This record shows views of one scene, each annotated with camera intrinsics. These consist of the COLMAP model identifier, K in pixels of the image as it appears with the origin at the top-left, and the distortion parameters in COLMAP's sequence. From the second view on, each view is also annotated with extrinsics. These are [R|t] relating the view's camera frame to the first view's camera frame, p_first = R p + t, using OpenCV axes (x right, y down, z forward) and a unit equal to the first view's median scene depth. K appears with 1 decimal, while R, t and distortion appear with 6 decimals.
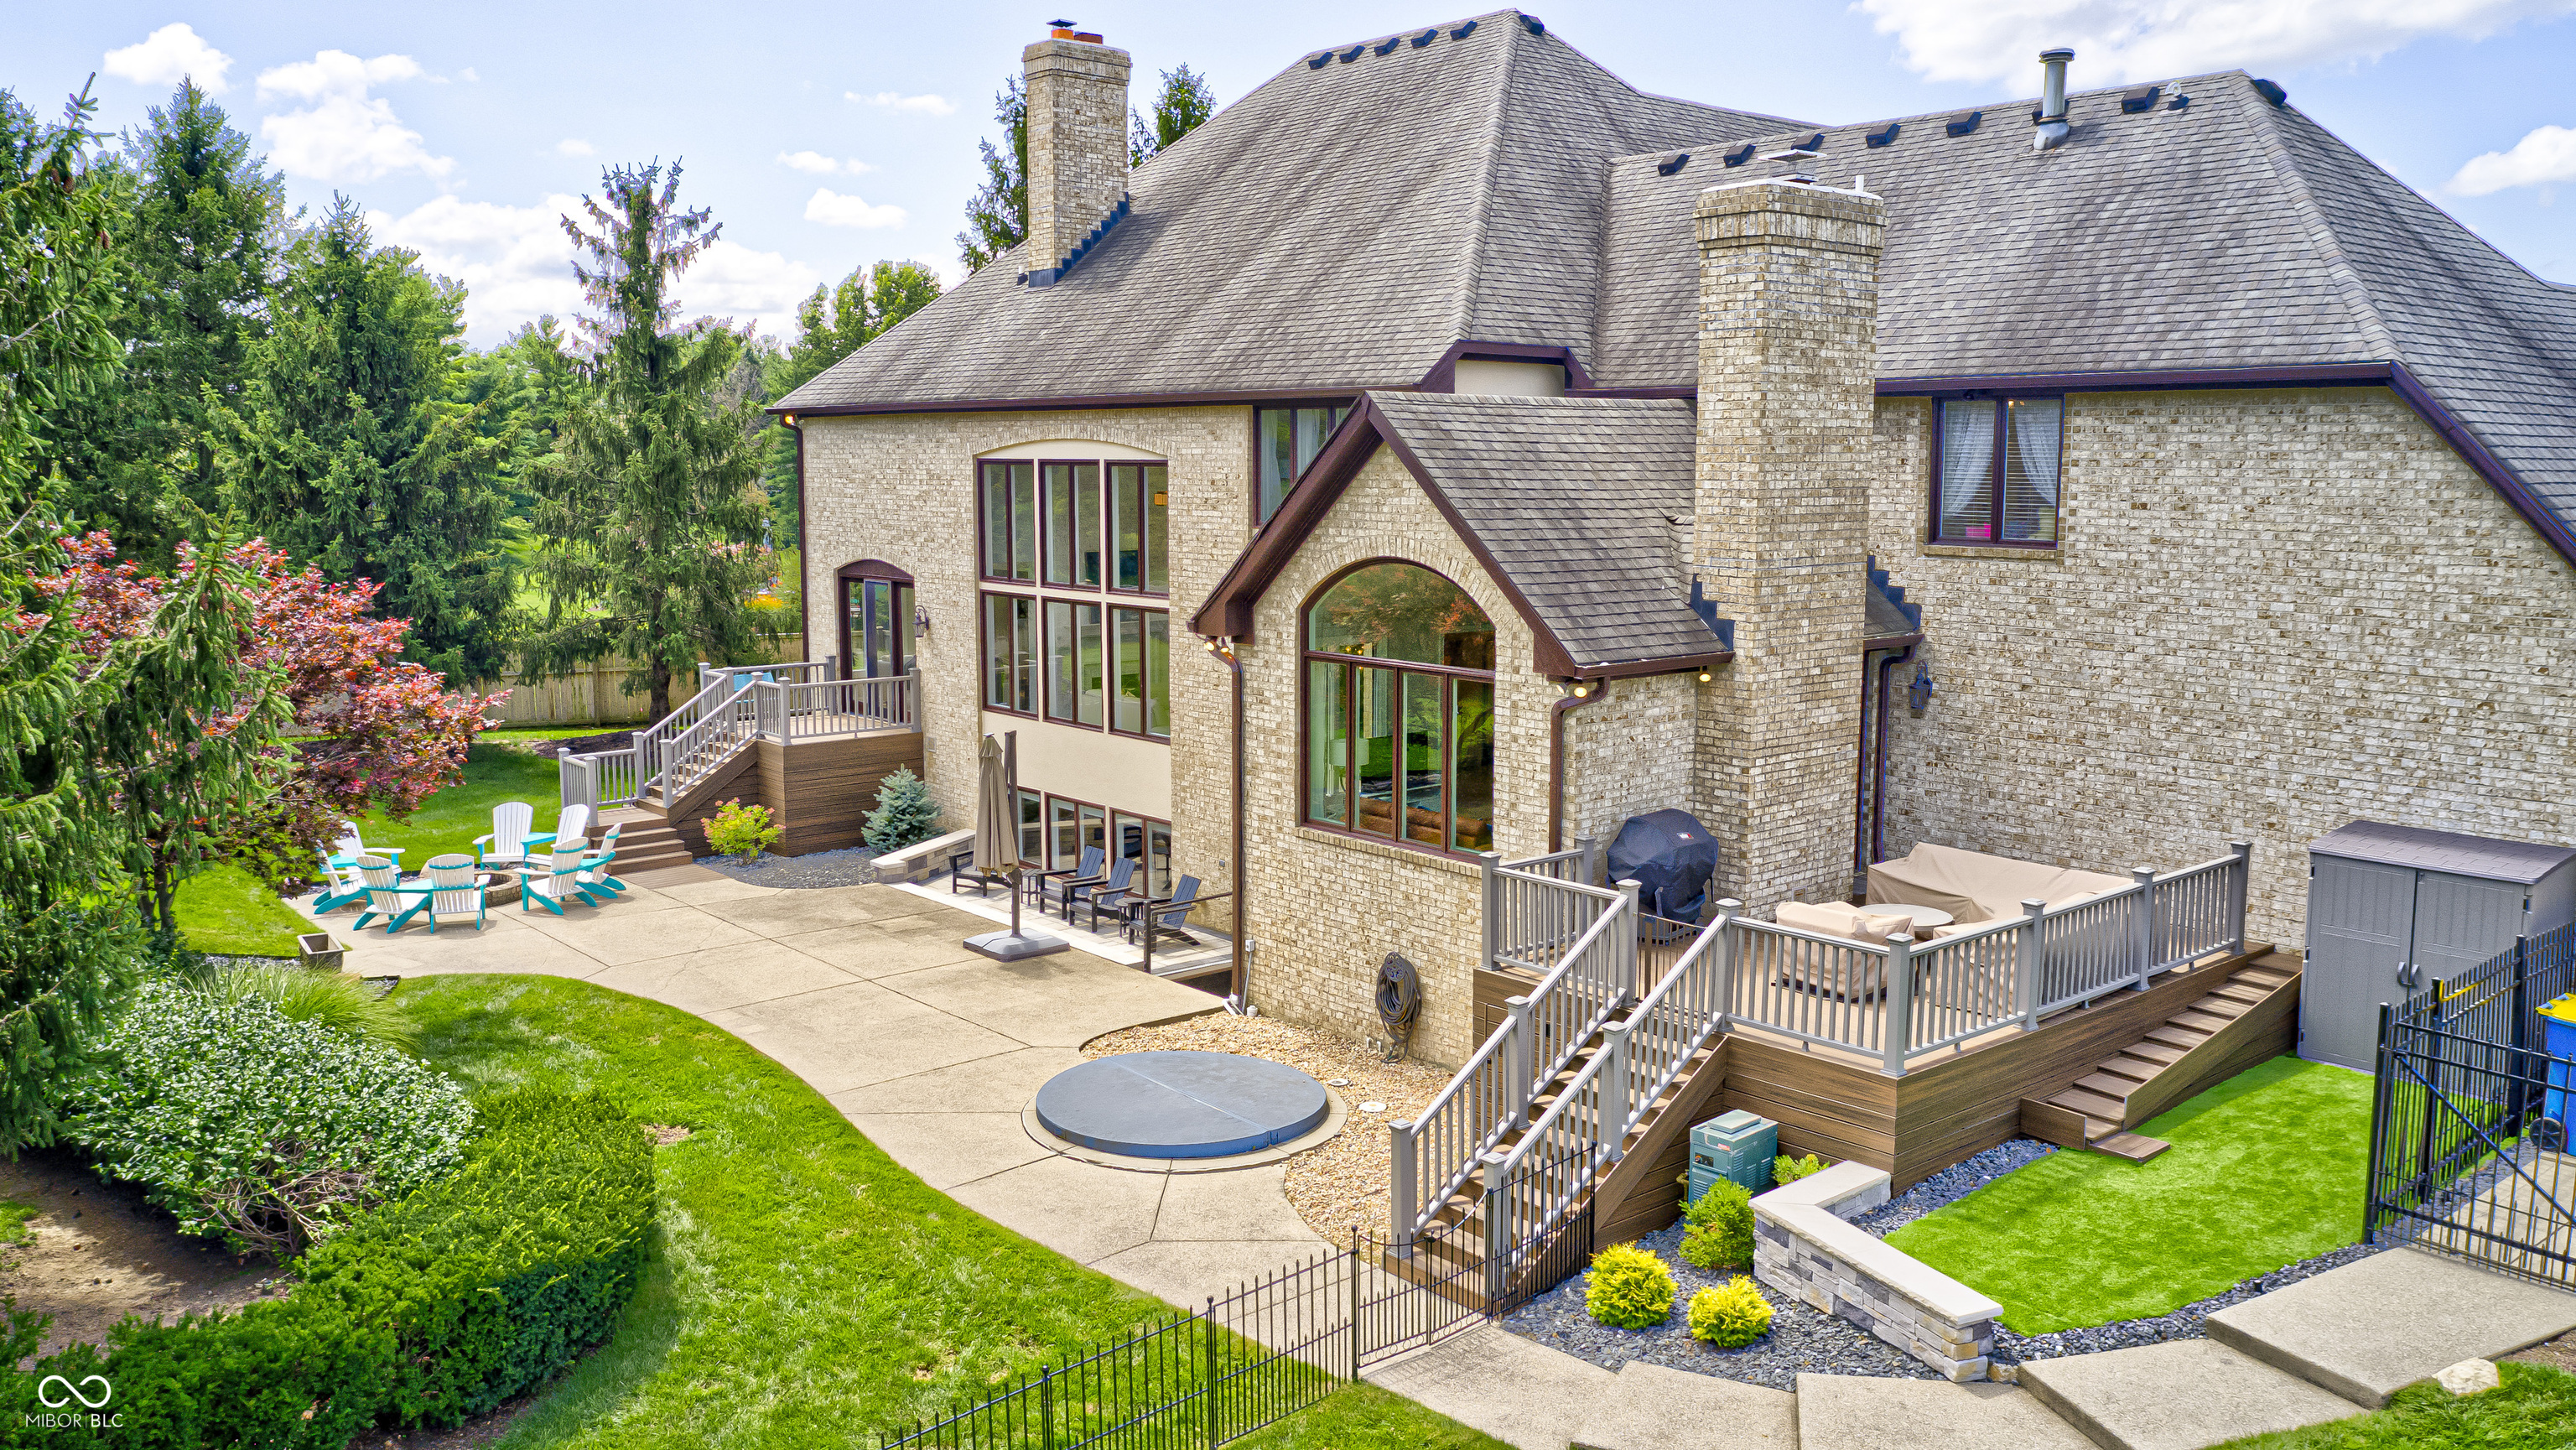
lens RADIAL K [[1979.4, 0, 1289.1], [0, 1979.4, 724.7], [0, 0, 1]] dist [-0.013117, -0.002257]
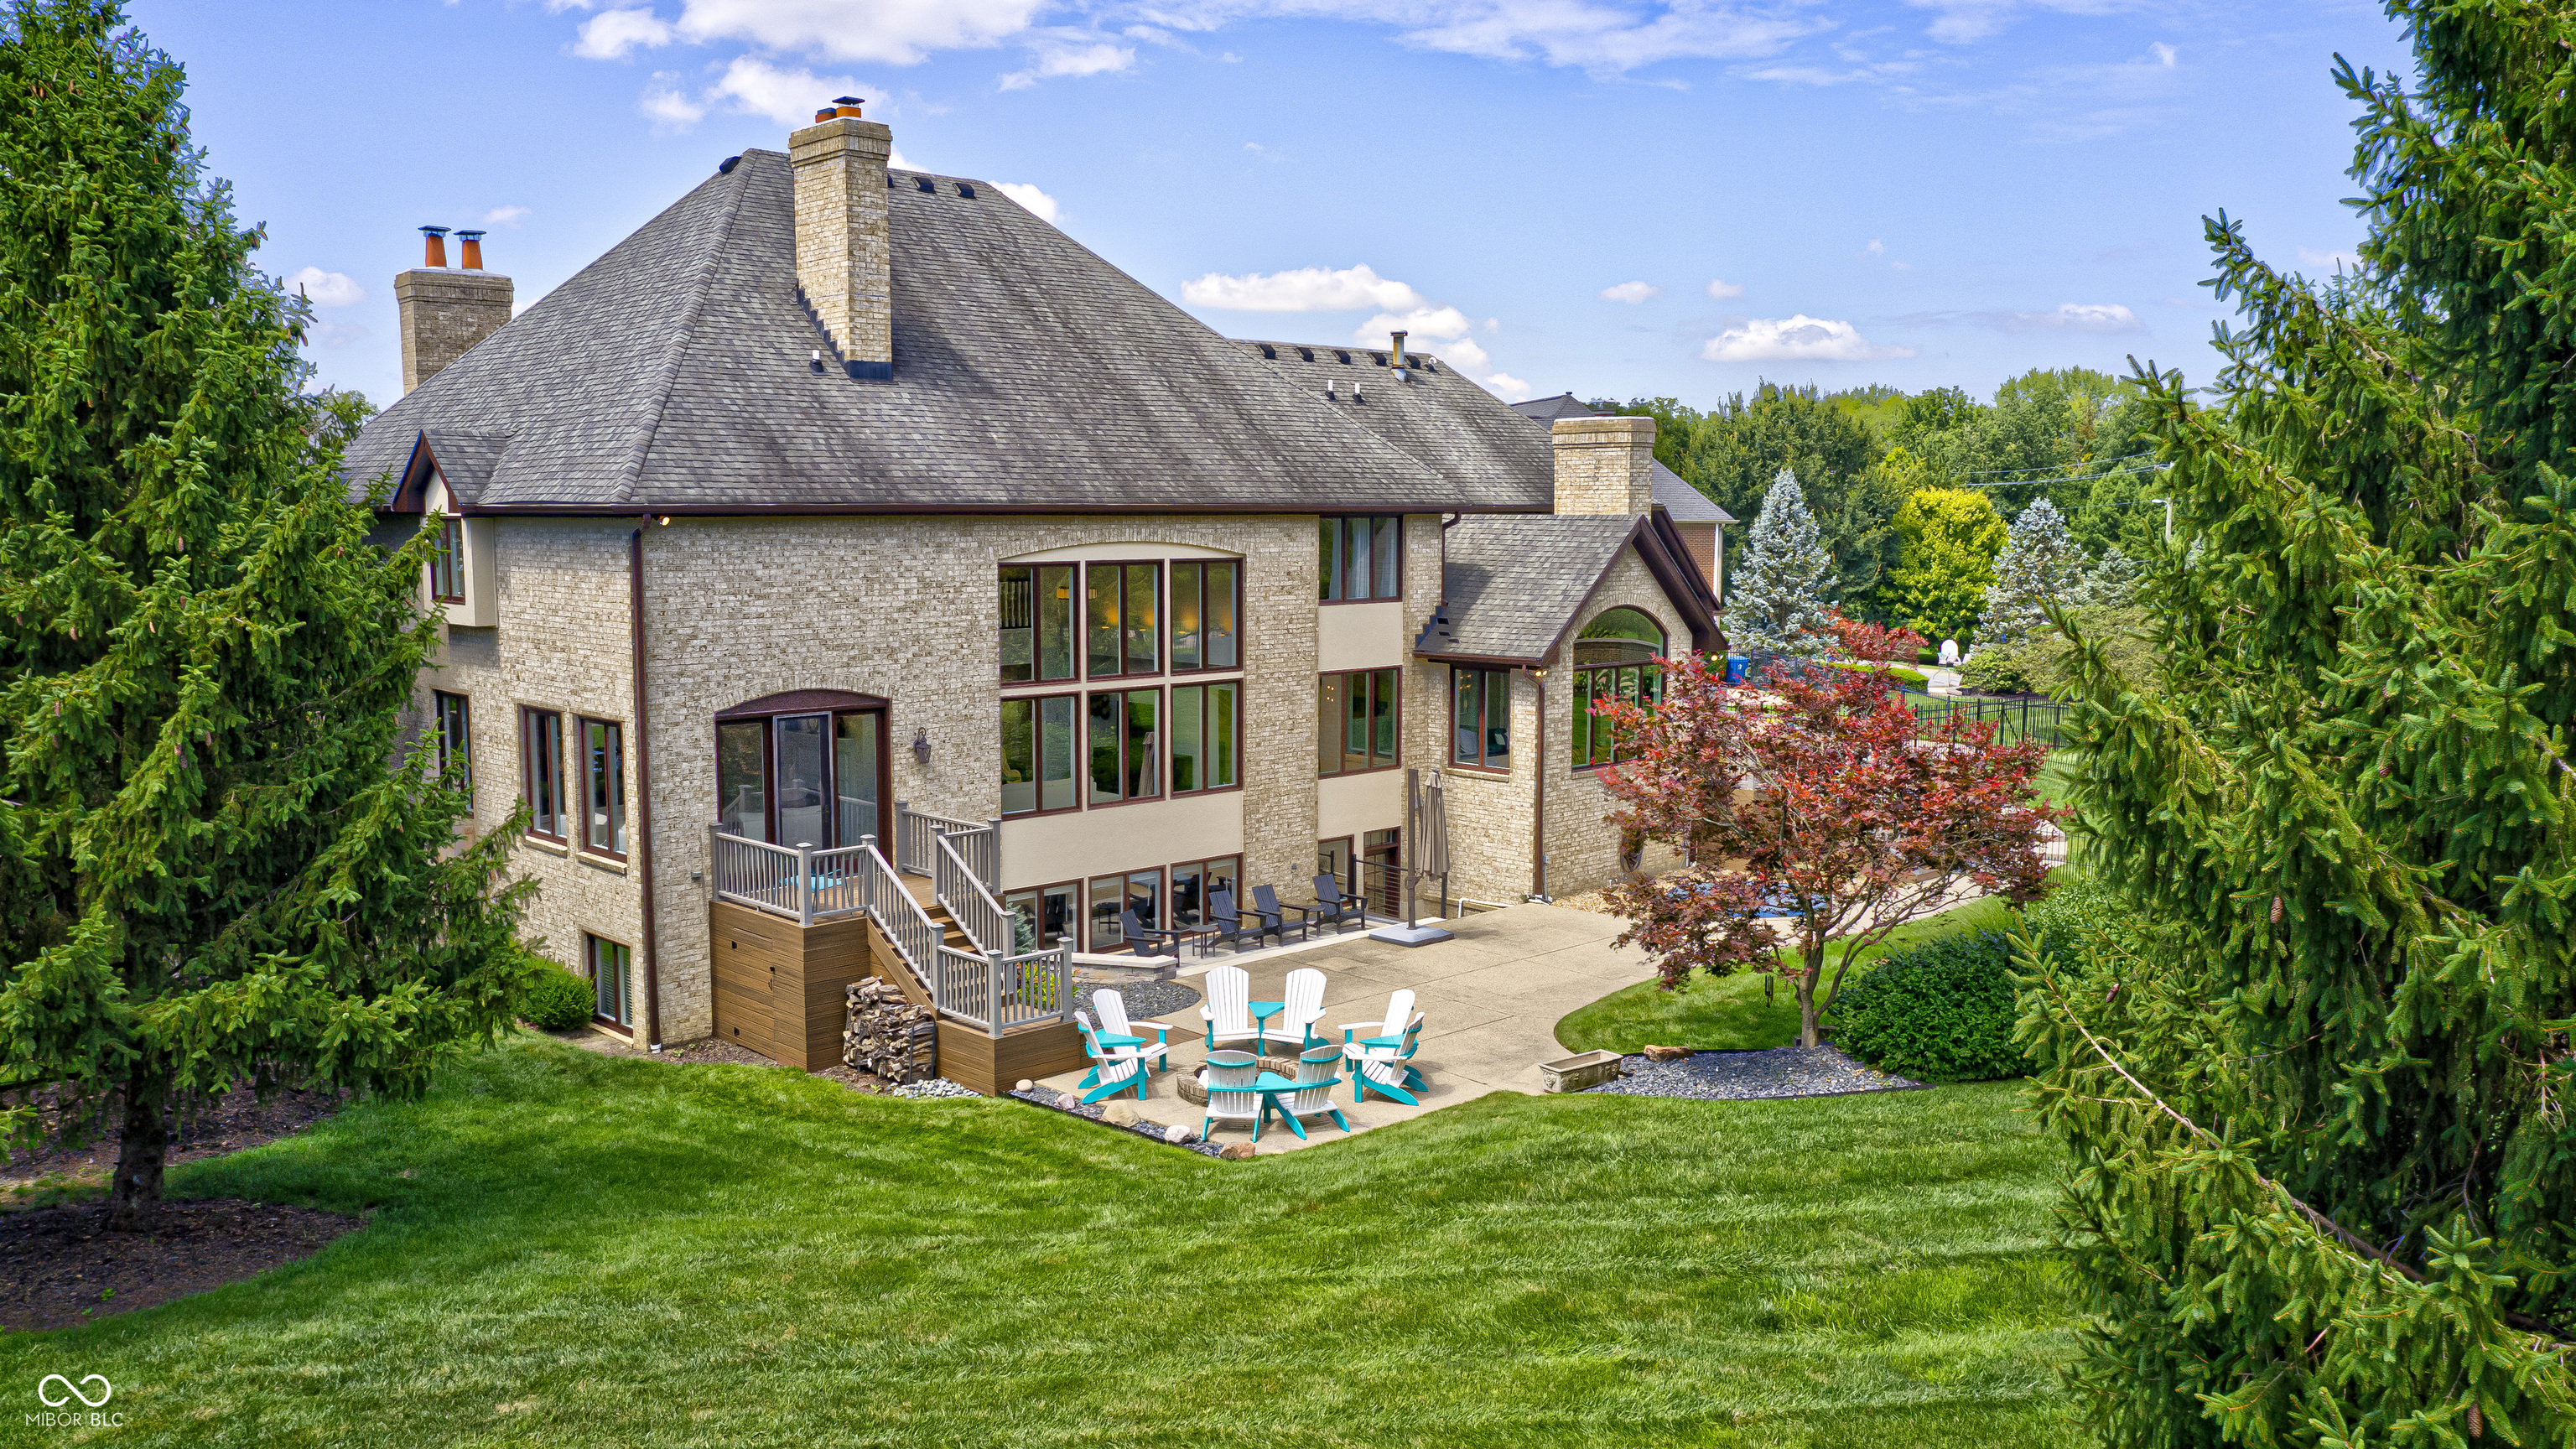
lens RADIAL K [[1979.3, 0, 1288.9], [0, 1979.3, 729.9], [0, 0, 1]] dist [-0.013117, -0.002257]
pose [[-0.064040, -0.113842, 0.991433, -1.207255], [0.137115, 0.983046, 0.121736, -0.162618], [-0.988483, 0.143736, -0.047345, 0.974454]]
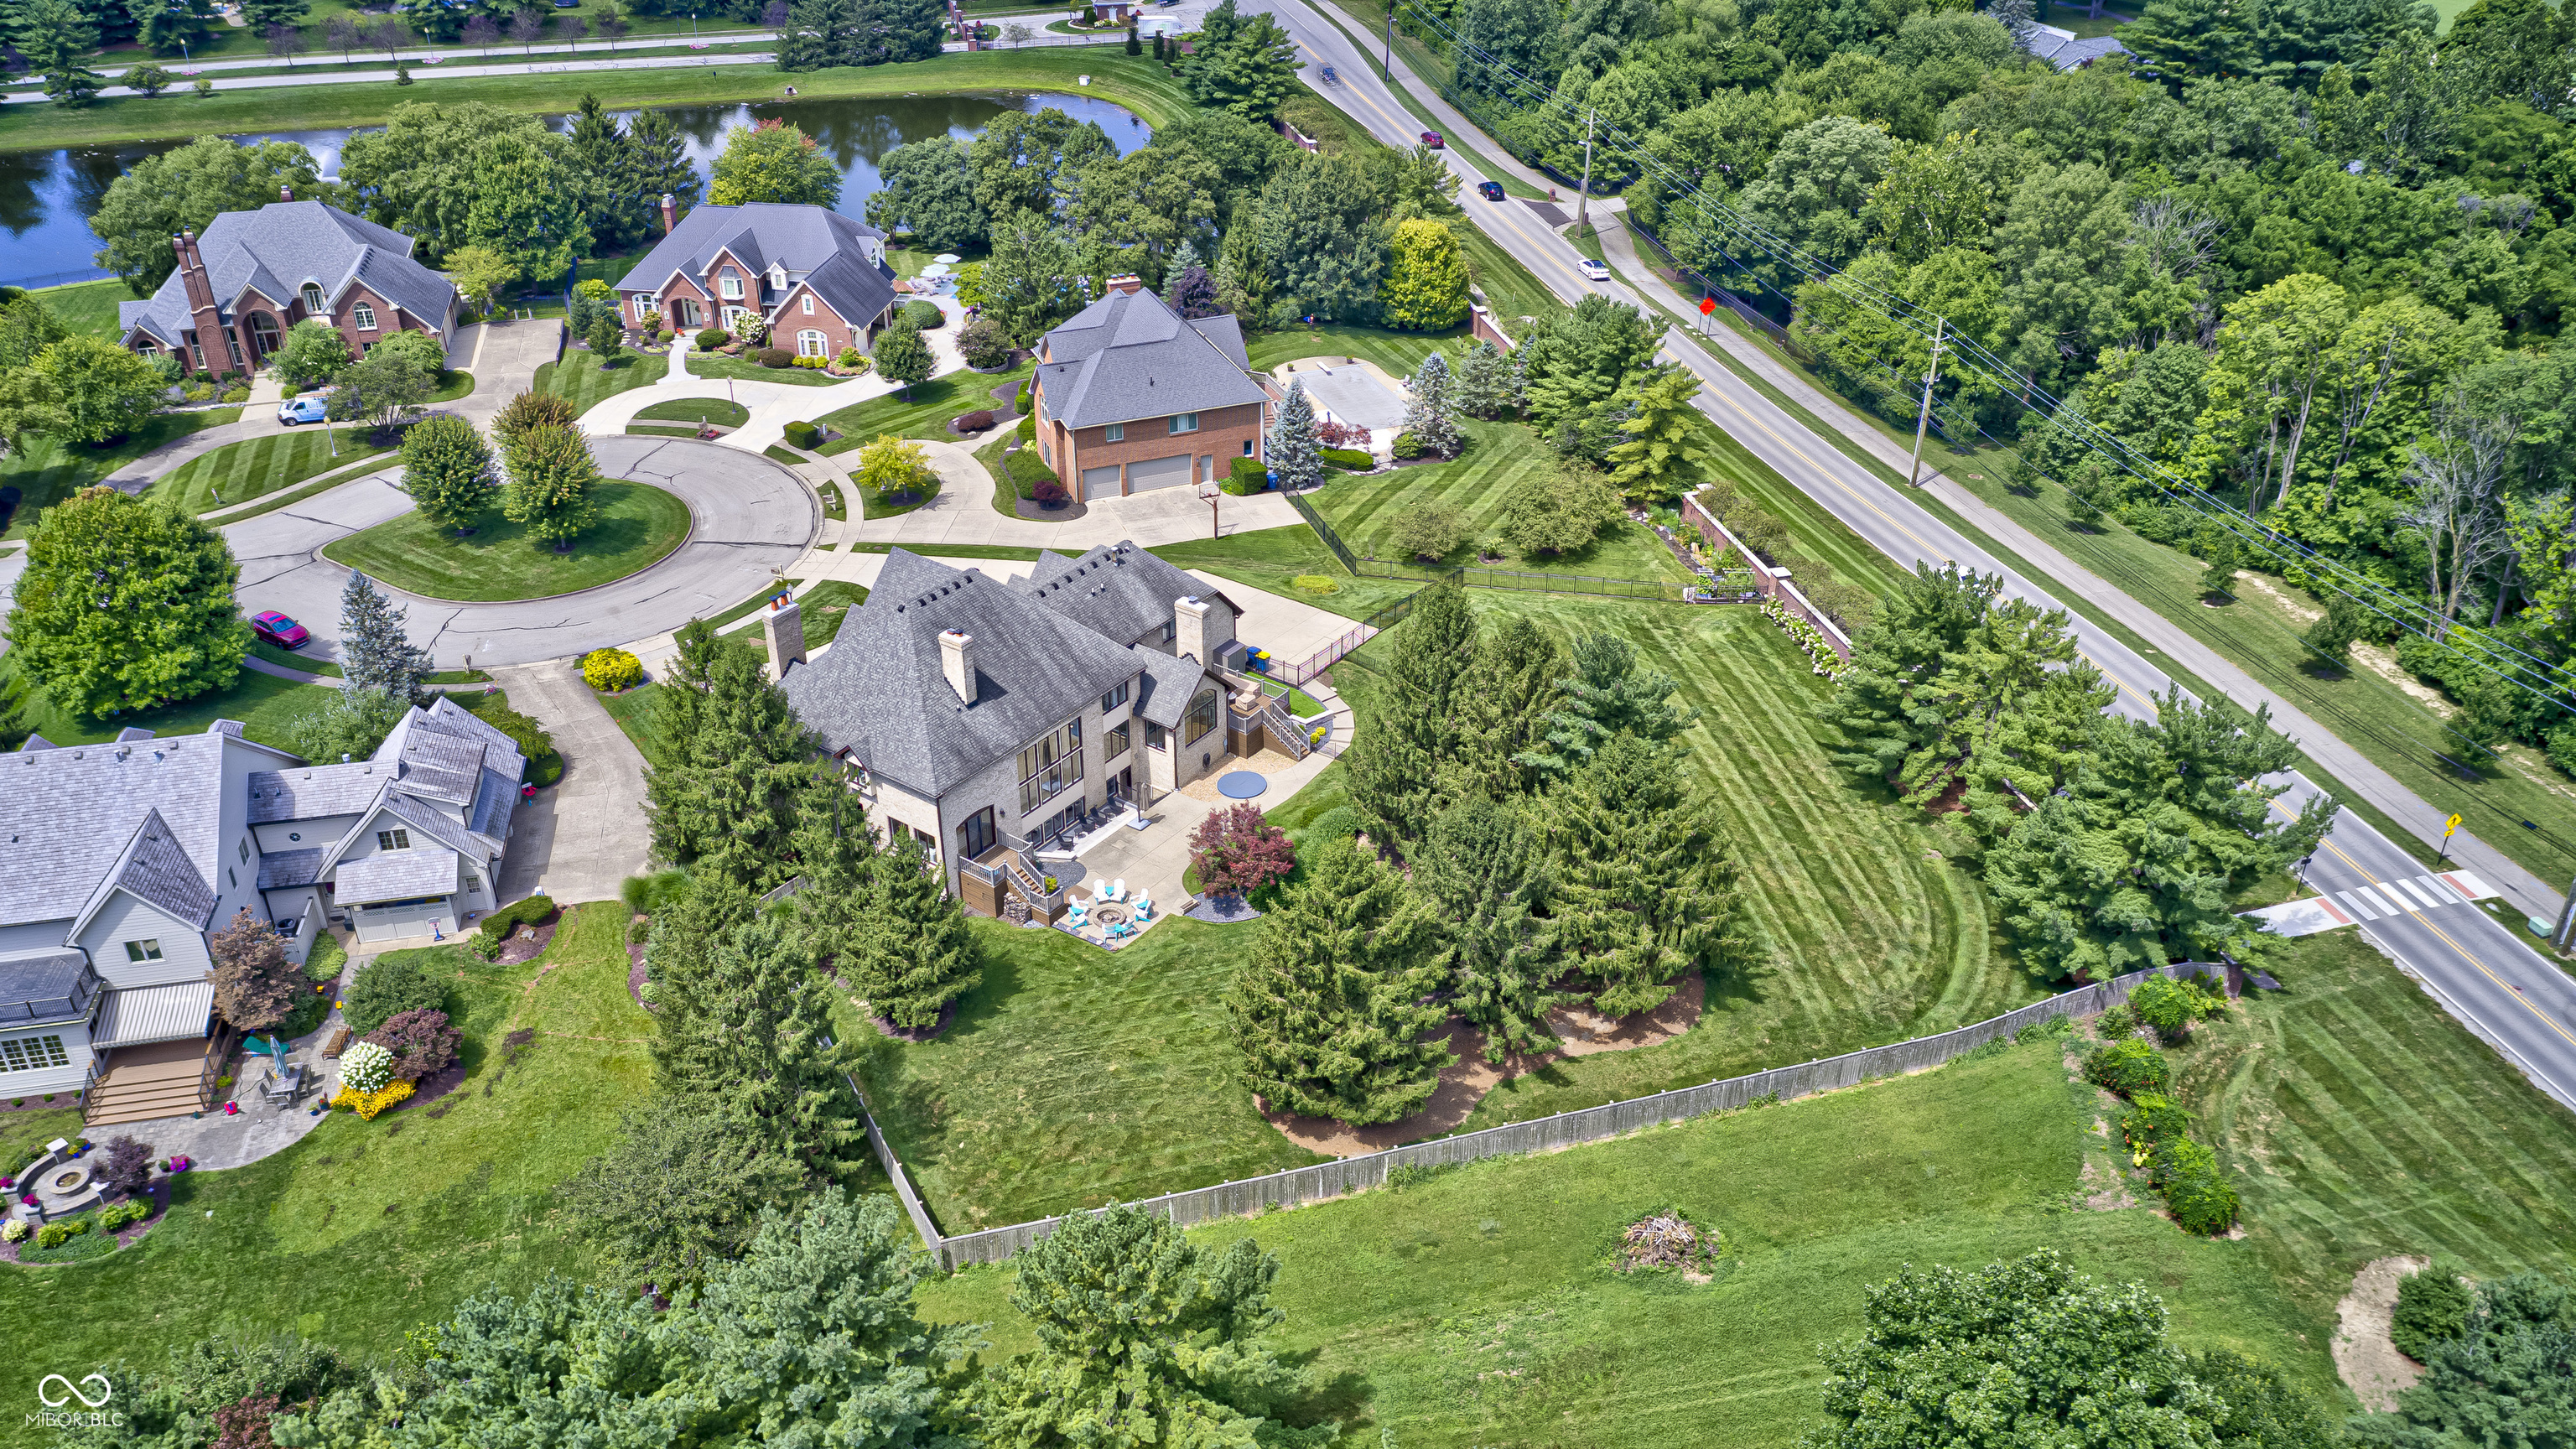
lens RADIAL K [[1979.3, 0, 1288.7], [0, 1979.3, 723.7], [0, 0, 1]] dist [-0.013117, -0.002257]
pose [[-0.242108, -0.498579, 0.832348, -3.196629], [0.131303, 0.833142, 0.537247, -2.020640], [-0.961324, 0.239362, -0.136245, 1.063316]]
